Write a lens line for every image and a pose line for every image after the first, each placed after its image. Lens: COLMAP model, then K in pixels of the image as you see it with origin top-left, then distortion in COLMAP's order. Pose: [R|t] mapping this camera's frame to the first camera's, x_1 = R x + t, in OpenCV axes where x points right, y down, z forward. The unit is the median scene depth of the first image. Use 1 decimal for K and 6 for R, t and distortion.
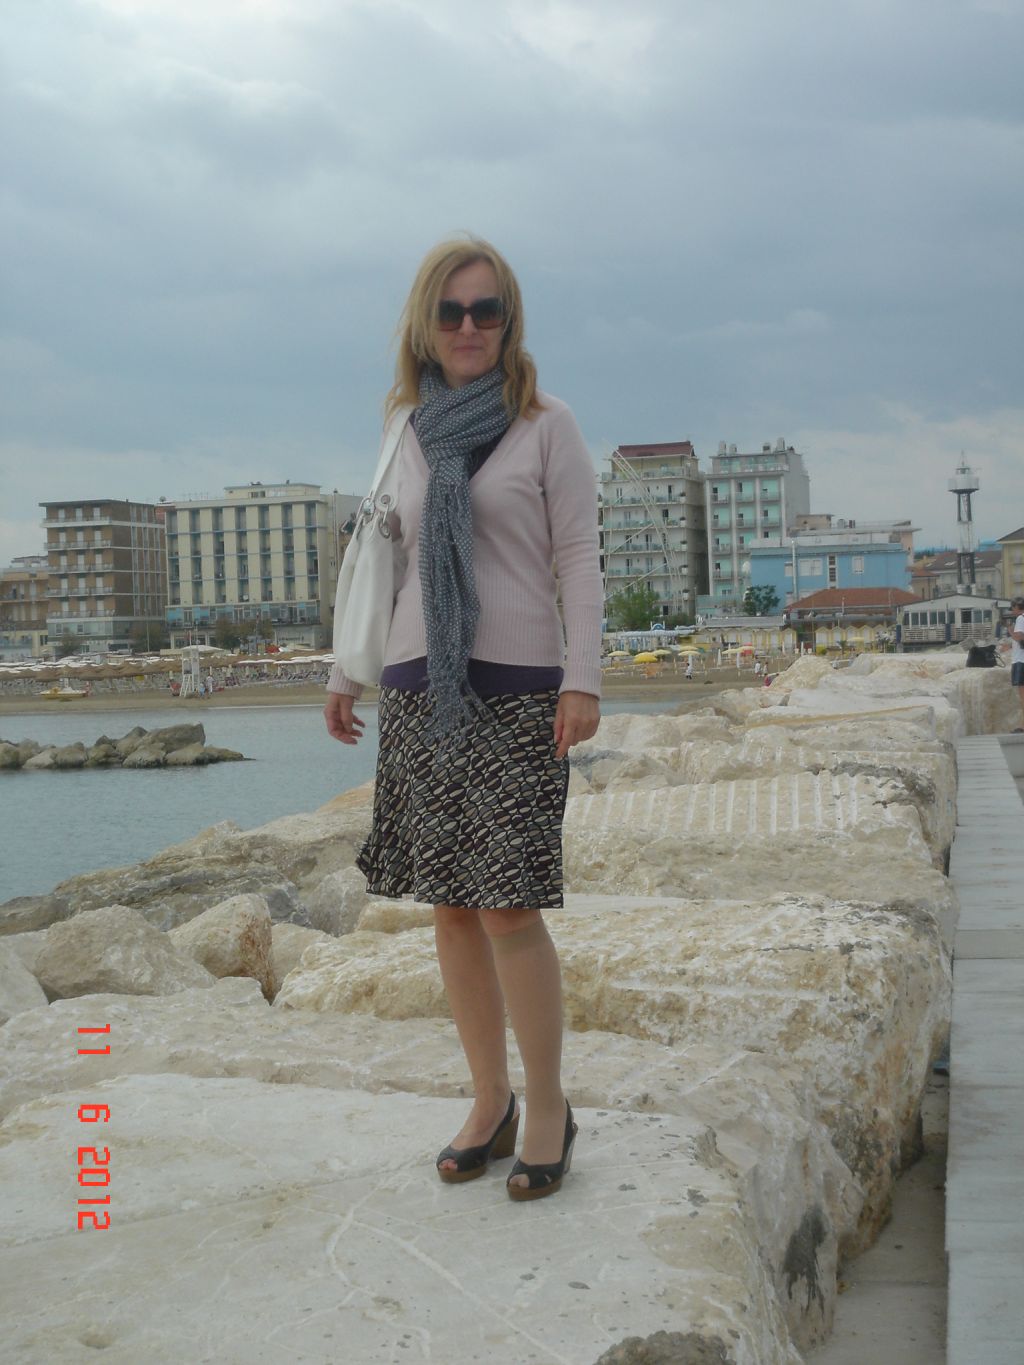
lens RADIAL K [[2518.7, 0, 548.6], [0, 2518.7, 680.8], [0, 0, 1]] dist [0.142995, 0.000000]
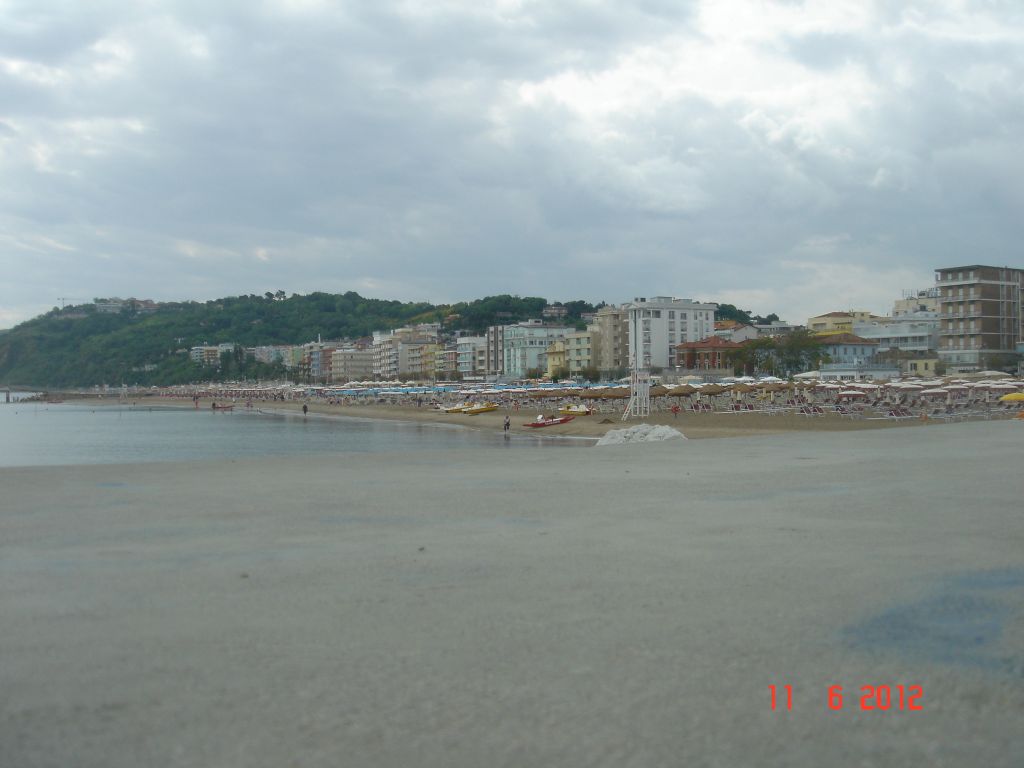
lens RADIAL K [[1165.1, 0, 518.3], [0, 1165.1, 359.7], [0, 0, 1]] dist [-0.157960, 0.000000]
pose [[0.722486, 0.016273, -0.691194, 0.072391], [-0.030572, 0.999497, -0.008424, -0.006964], [0.690710, 0.027218, 0.722620, 0.380170]]
